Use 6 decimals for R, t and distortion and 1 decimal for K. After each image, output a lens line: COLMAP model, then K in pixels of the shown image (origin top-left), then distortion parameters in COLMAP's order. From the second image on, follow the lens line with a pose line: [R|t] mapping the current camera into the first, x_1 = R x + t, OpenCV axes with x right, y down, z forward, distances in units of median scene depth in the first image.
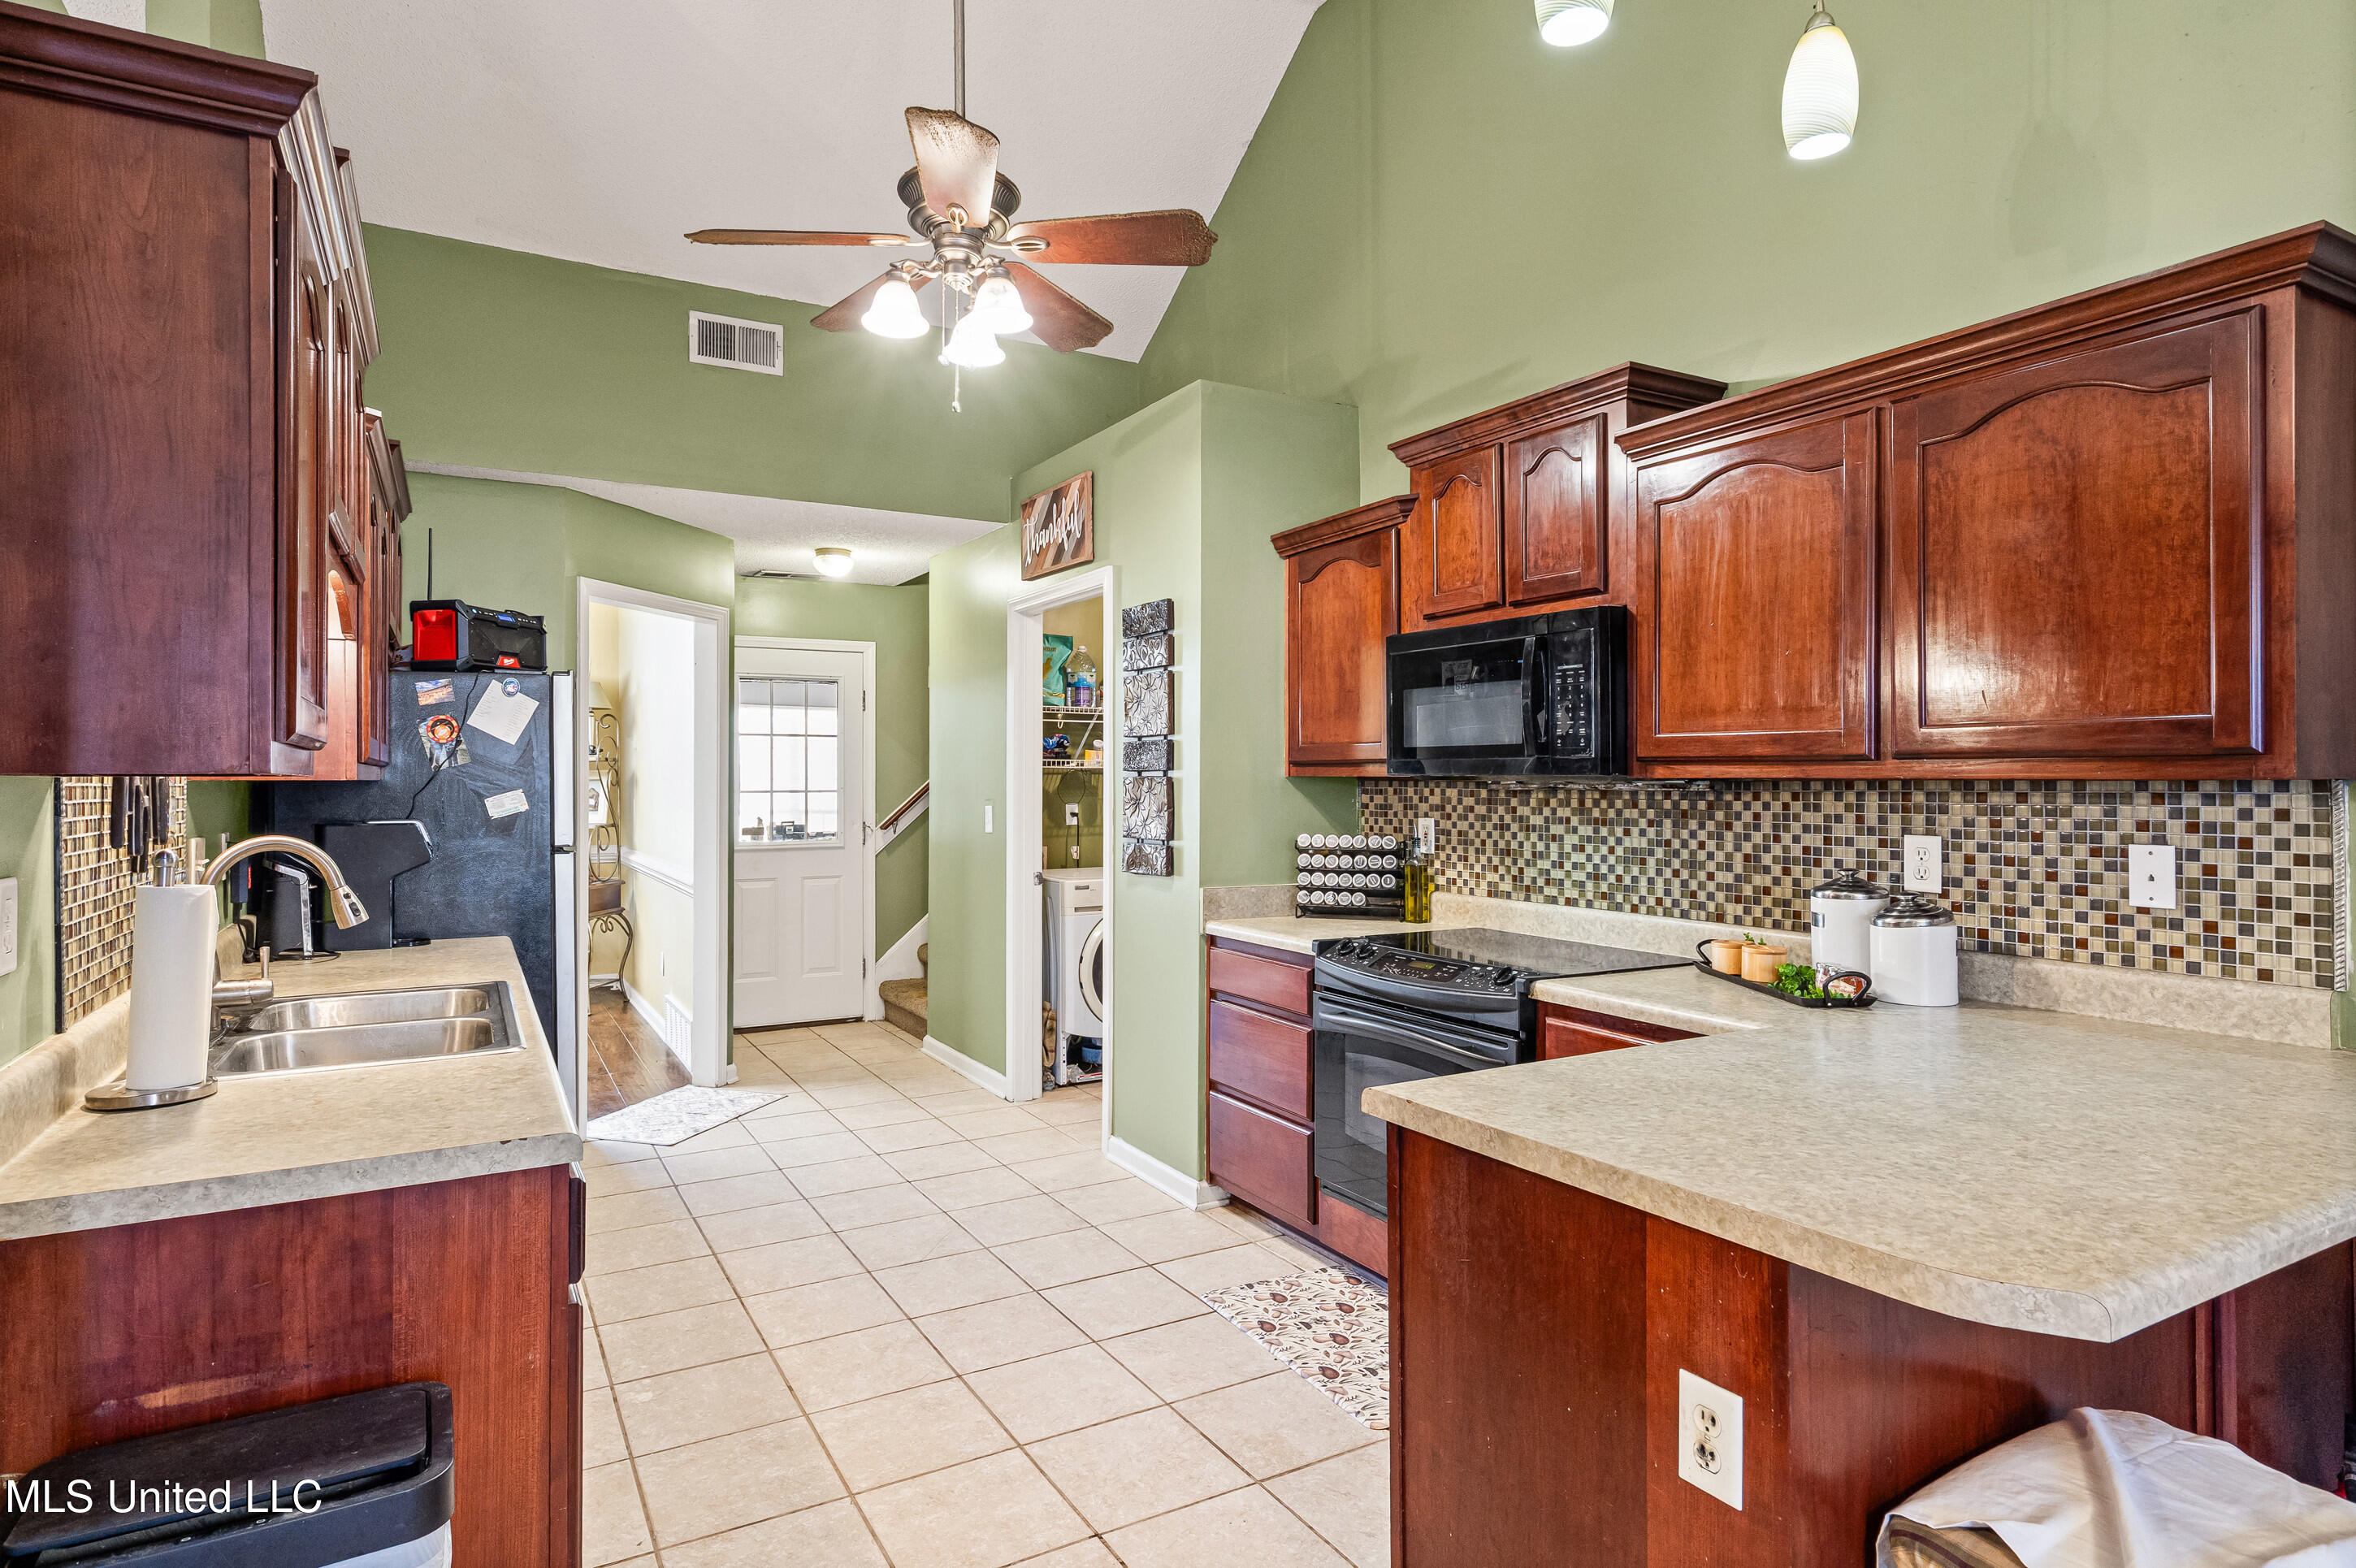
lens RADIAL K [[1254.8, 0, 1173.3], [0, 1254.8, 775.1], [0, 0, 1]] dist [-0.003215, 0.000065]
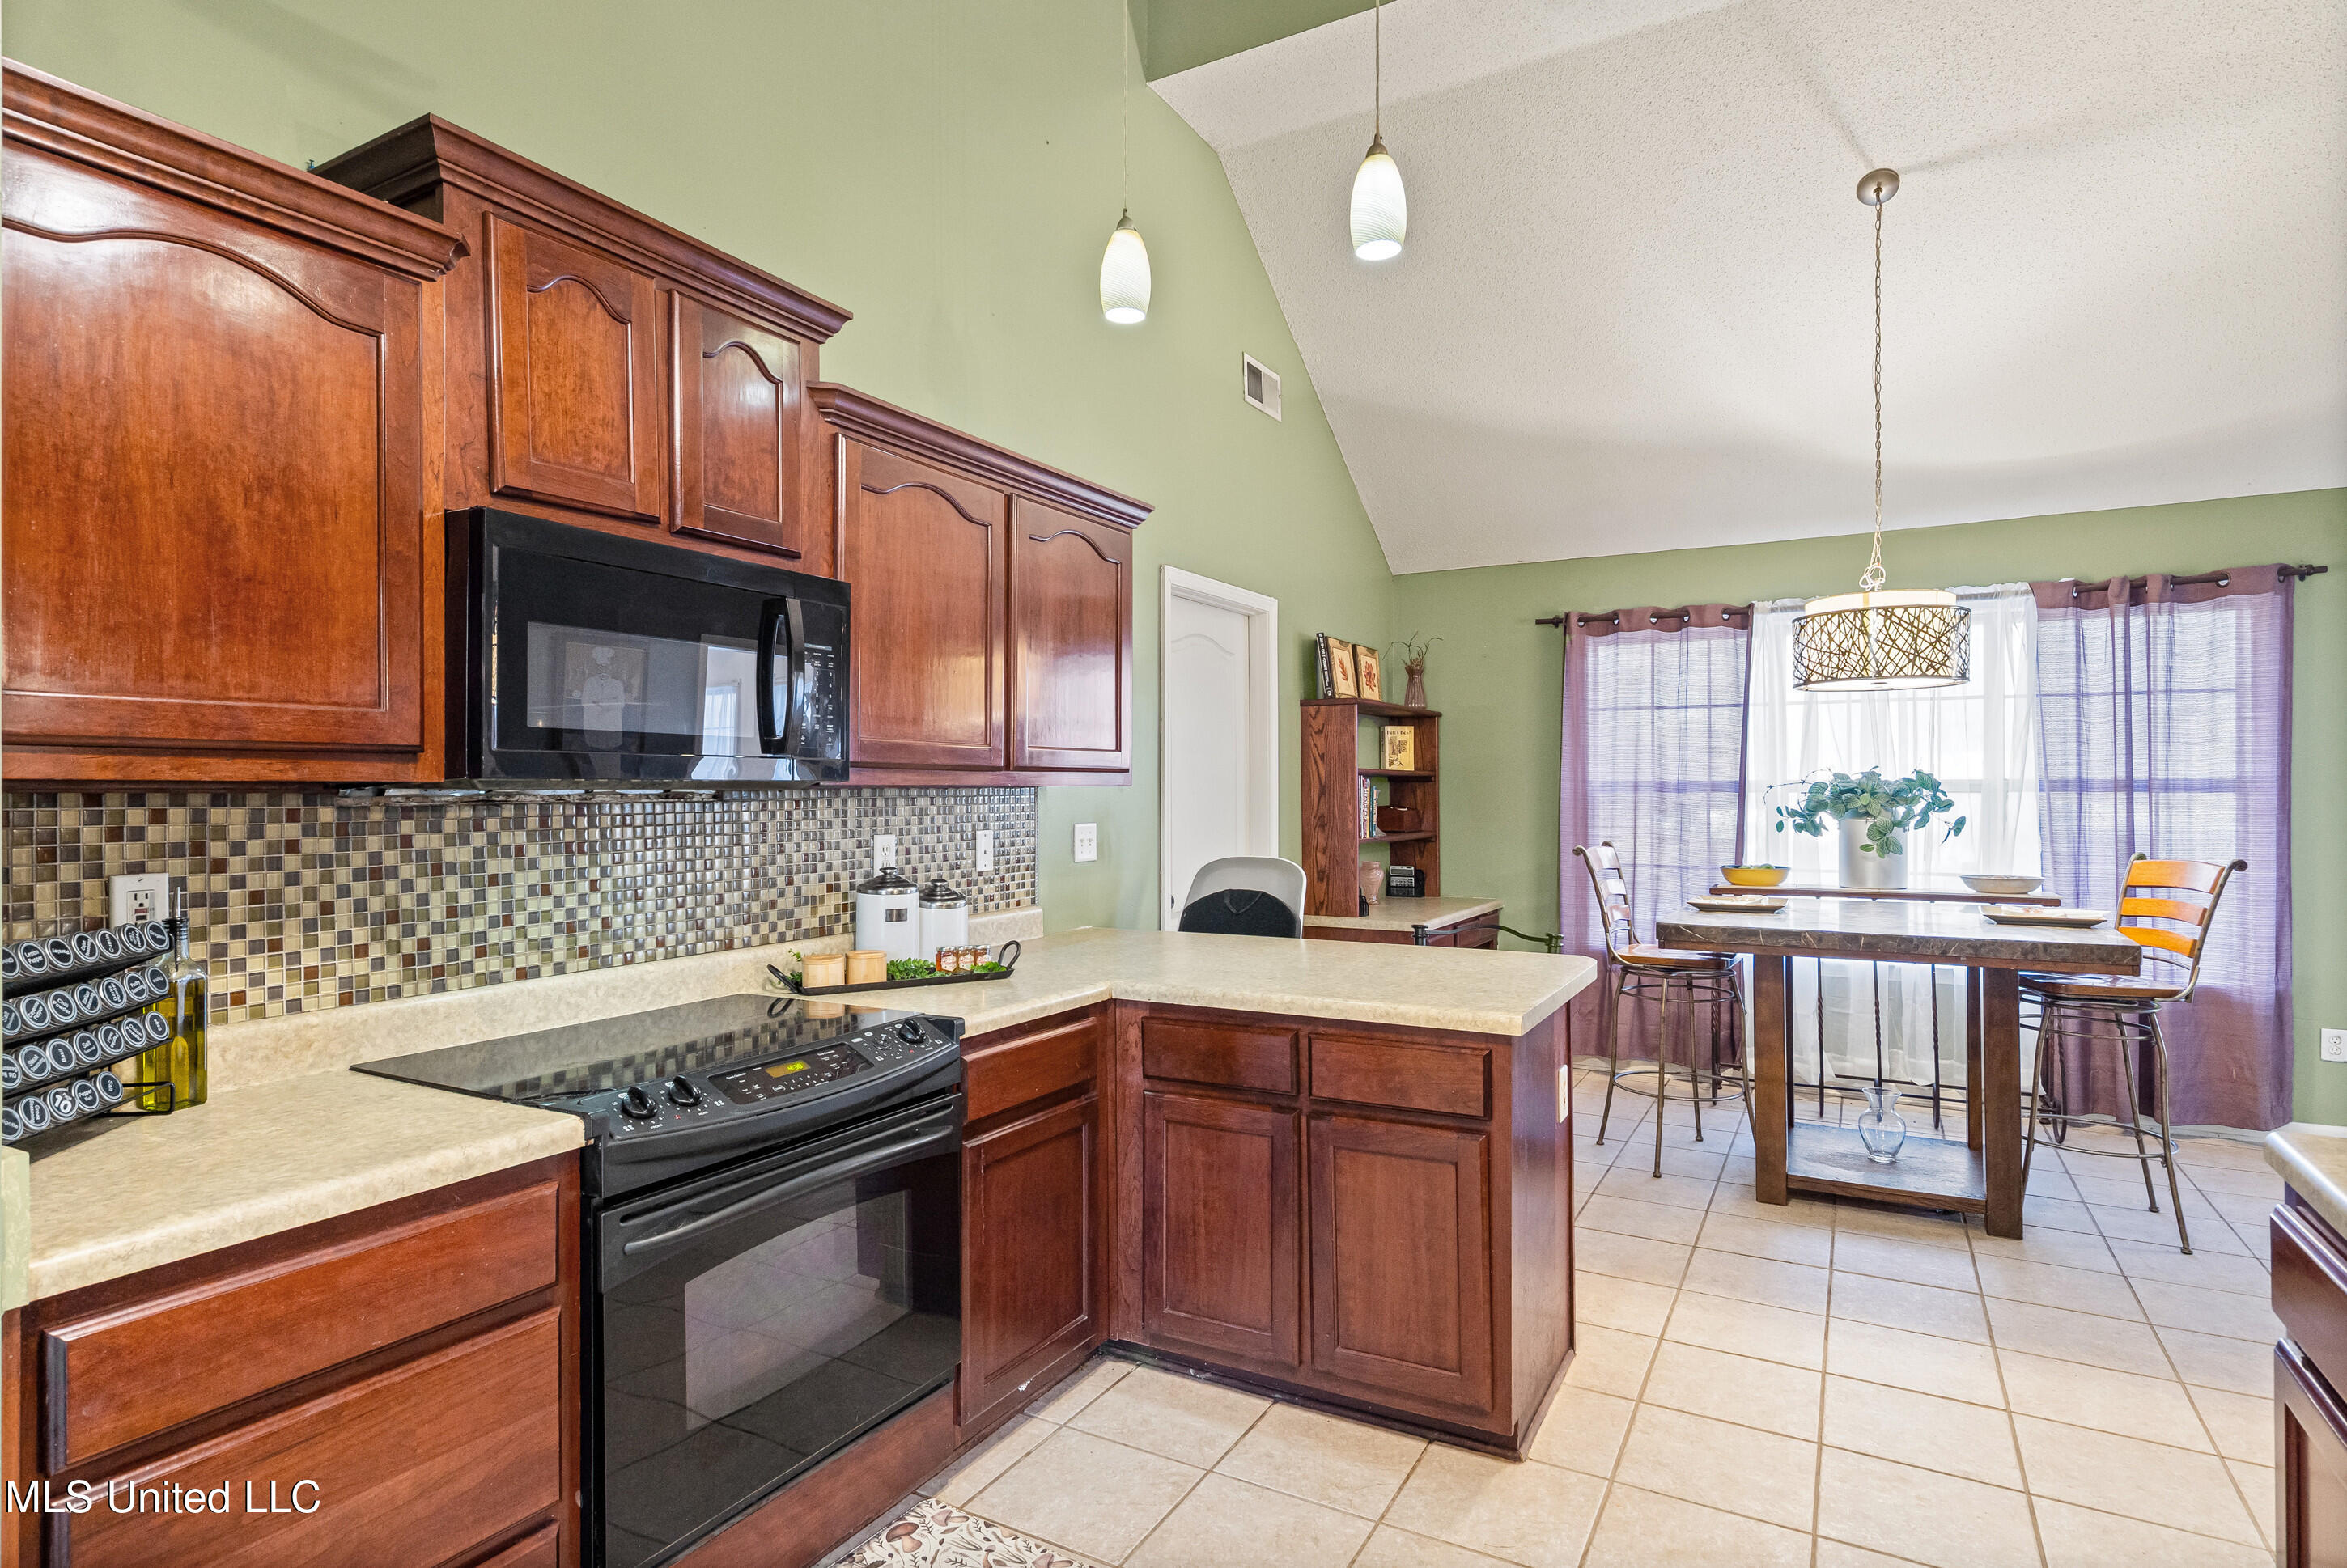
lens RADIAL K [[1249.8, 0, 1169.9], [0, 1249.8, 789.7], [0, 0, 1]] dist [-0.003215, 0.000065]
pose [[-0.506902, -0.002533, 0.862000, -0.422037], [-0.002755, 0.999995, 0.001318, 0.002646], [-0.861999, -0.001707, -0.506907, 1.044450]]
